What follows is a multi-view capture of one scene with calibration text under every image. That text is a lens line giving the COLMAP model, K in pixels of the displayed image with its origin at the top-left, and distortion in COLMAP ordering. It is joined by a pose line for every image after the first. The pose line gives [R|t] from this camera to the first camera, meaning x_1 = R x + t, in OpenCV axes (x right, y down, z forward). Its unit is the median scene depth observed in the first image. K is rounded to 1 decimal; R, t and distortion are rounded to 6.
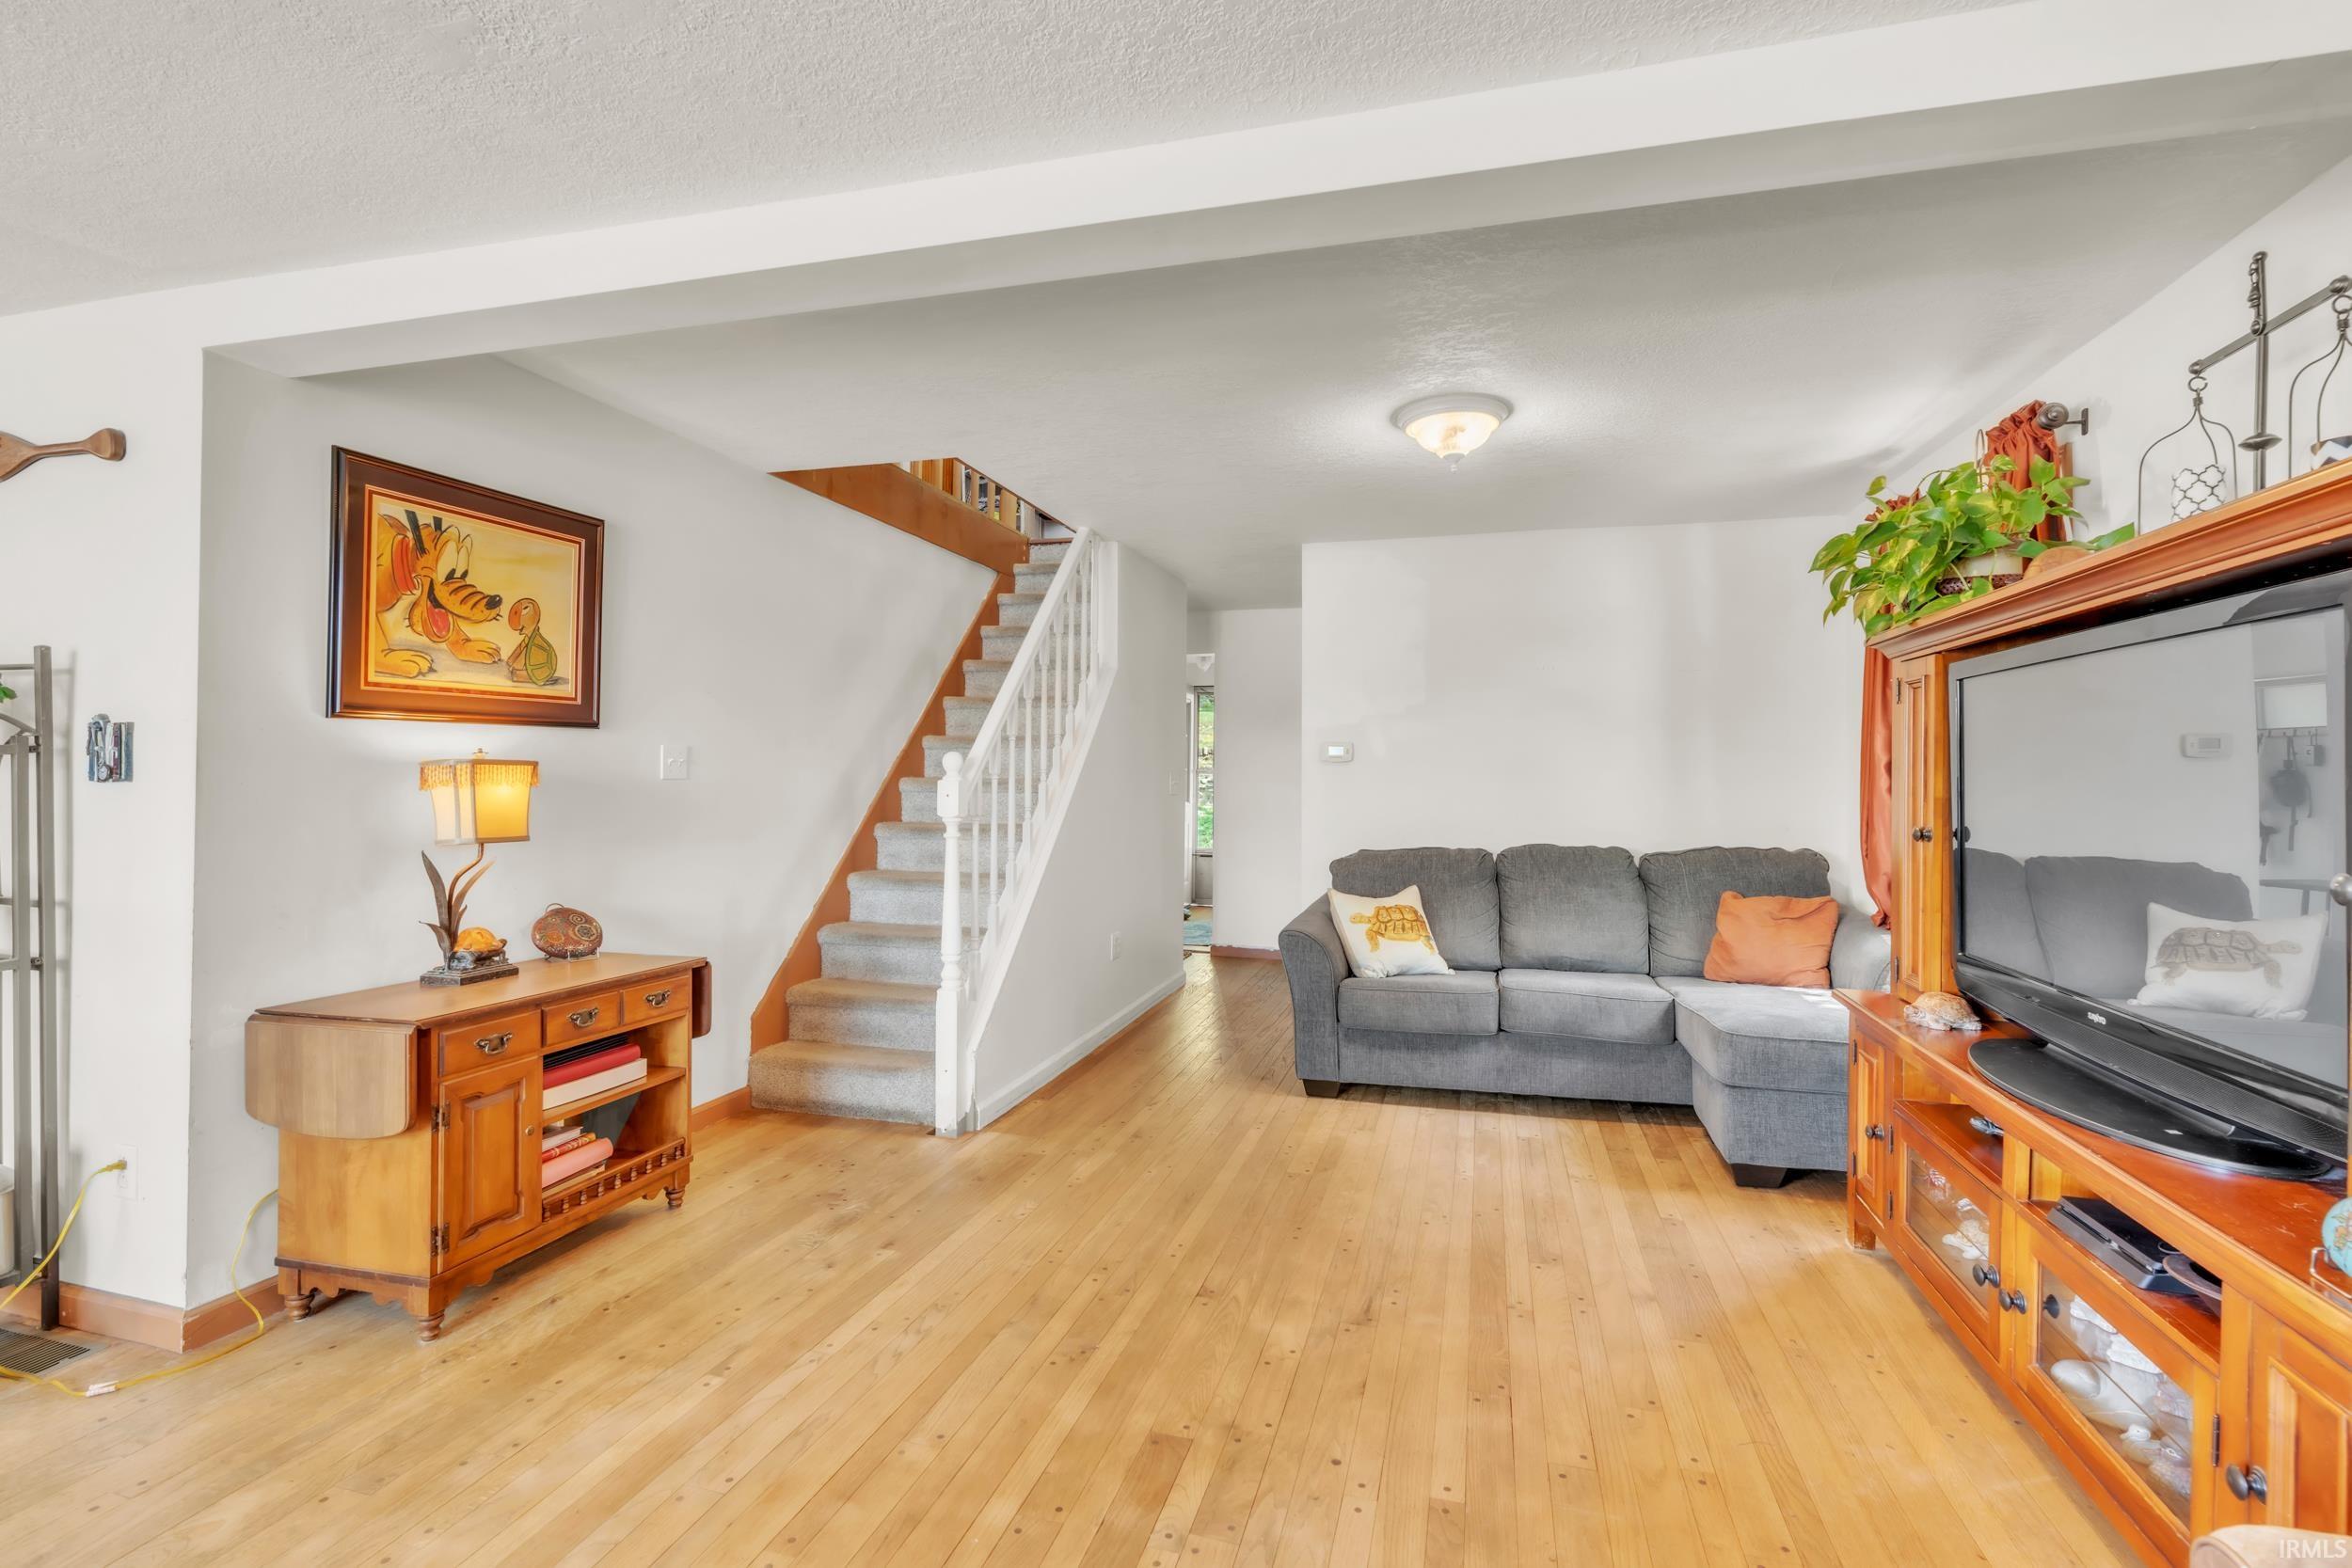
lens RADIAL K [[1056.7, 0, 1172.2], [0, 1056.7, 771.9], [0, 0, 1]] dist [-0.006877, 0.000074]
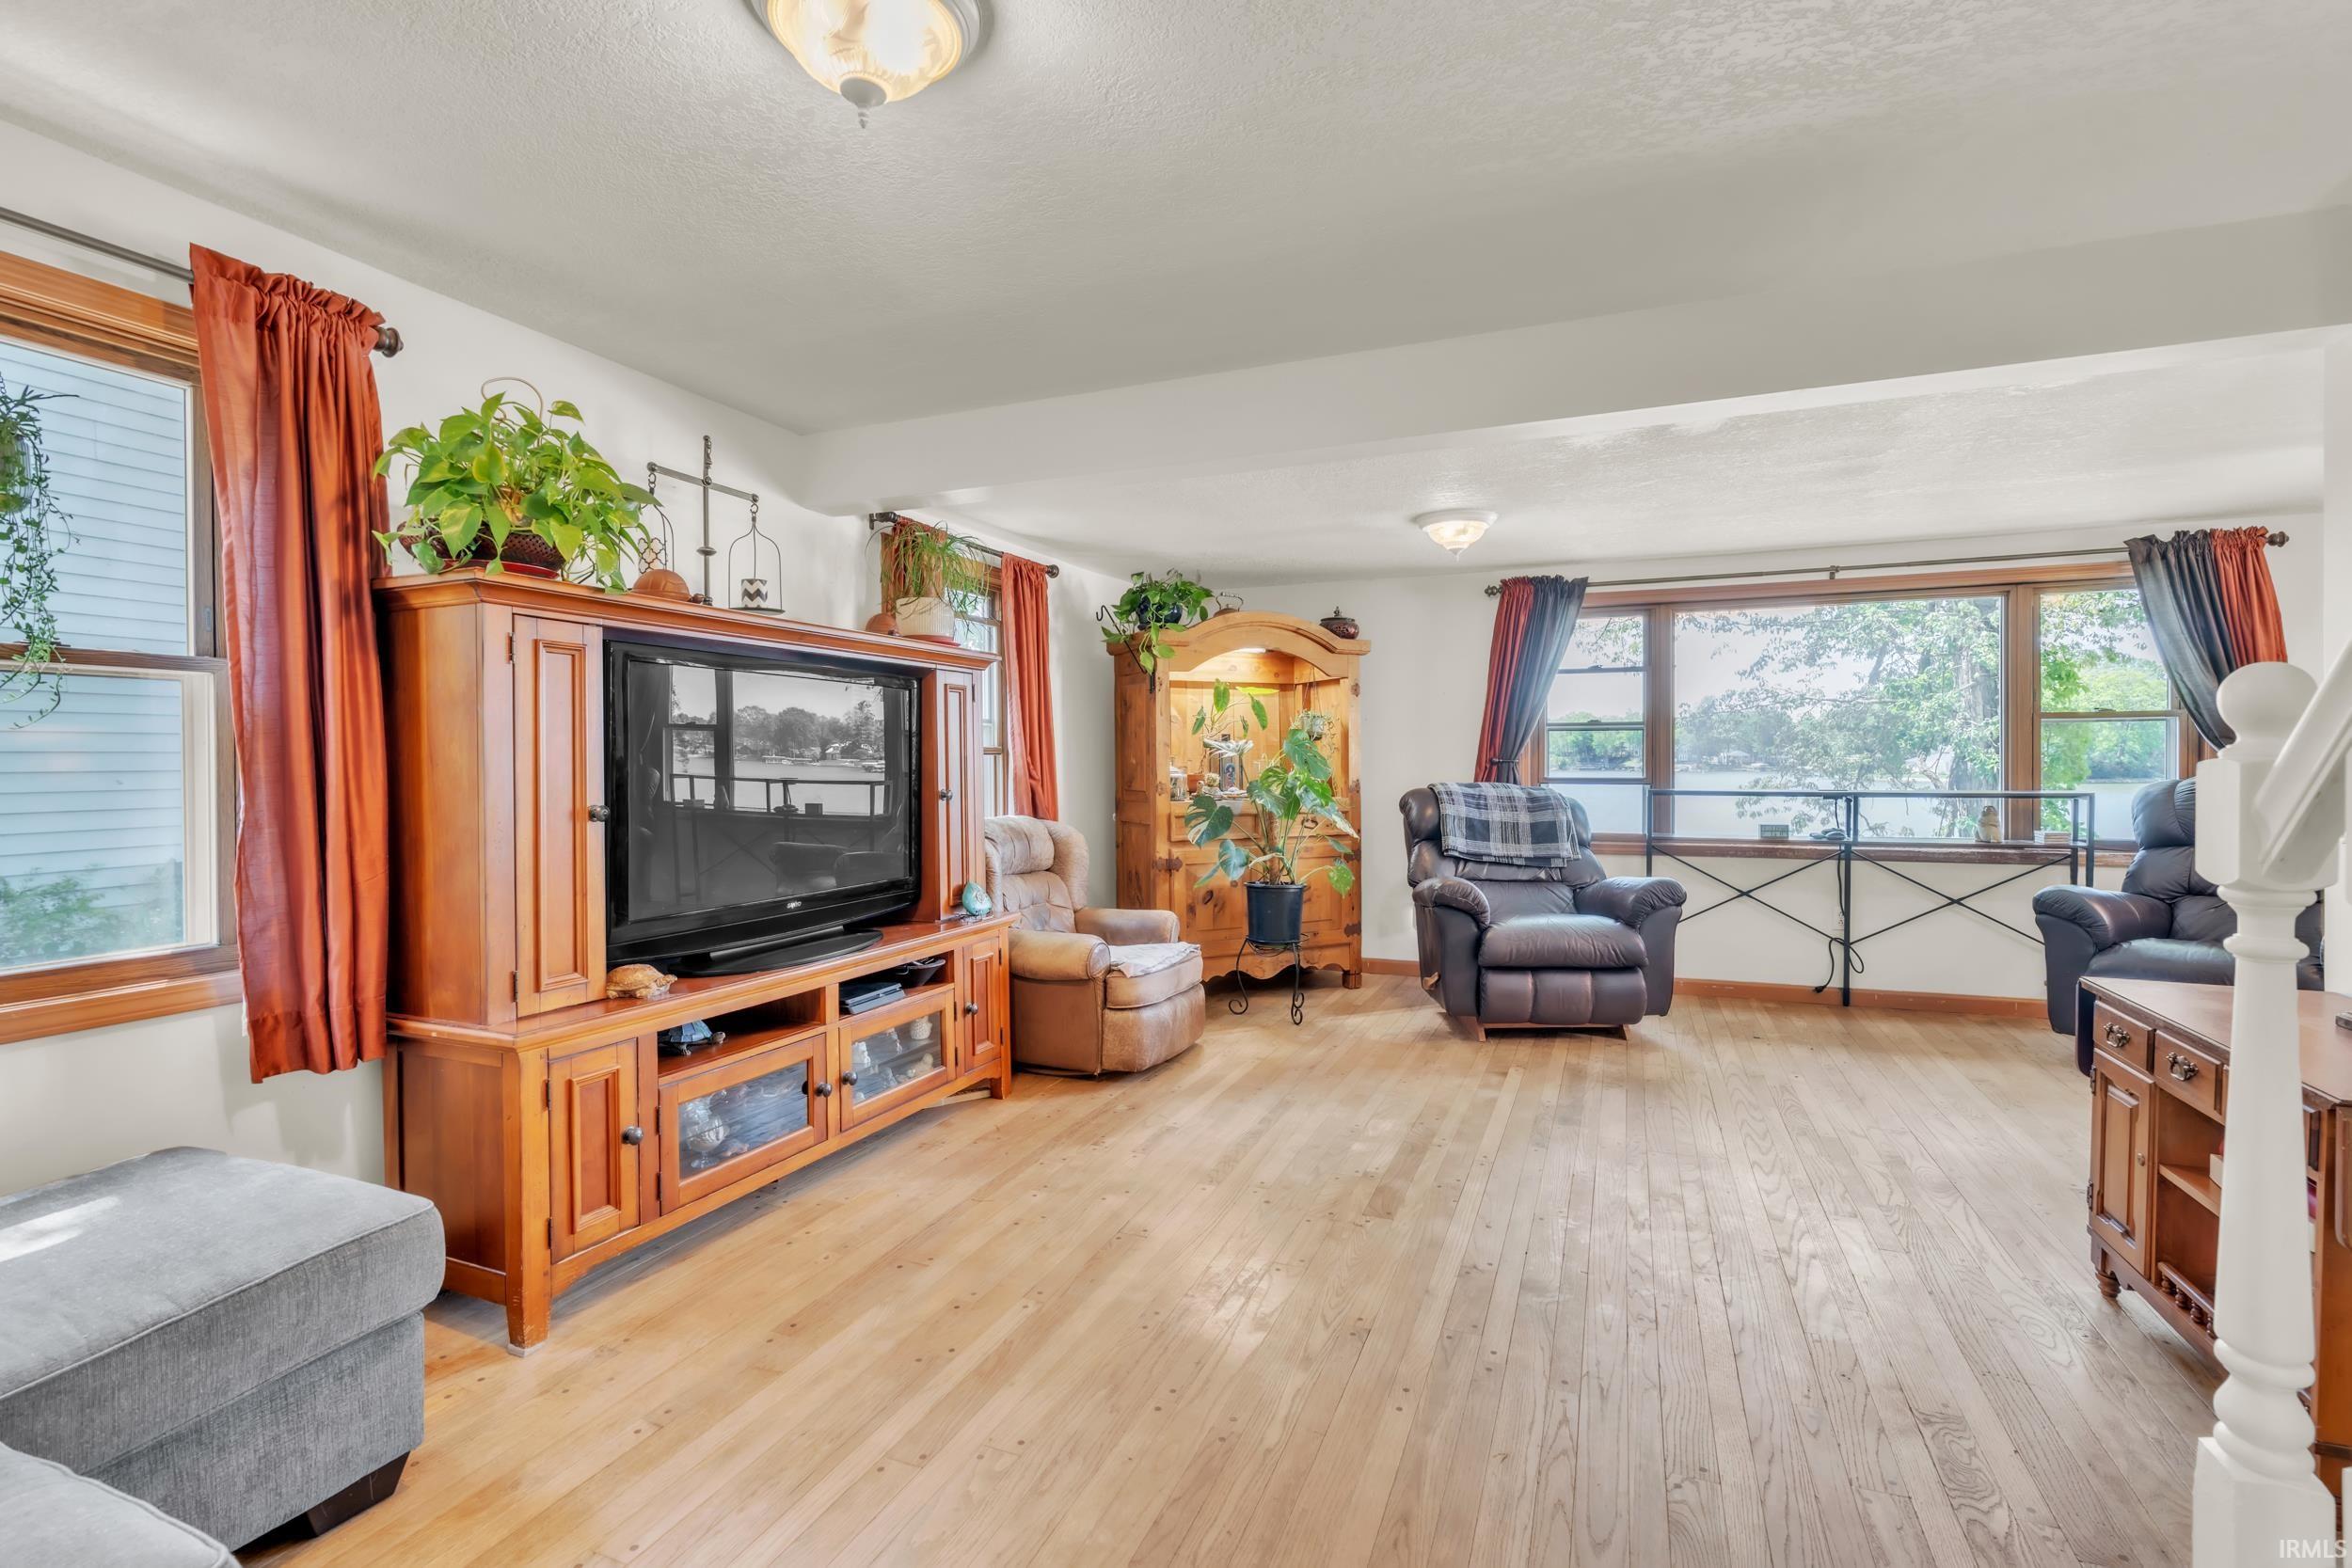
lens RADIAL K [[1056.7, 0, 1172.2], [0, 1056.7, 771.9], [0, 0, 1]] dist [-0.006877, 0.000074]
pose [[-0.993095, -0.008799, 0.116982, 0.096336], [-0.008575, 0.999960, 0.002417, 0.018175], [-0.116999, 0.001398, -0.993131, 2.047882]]
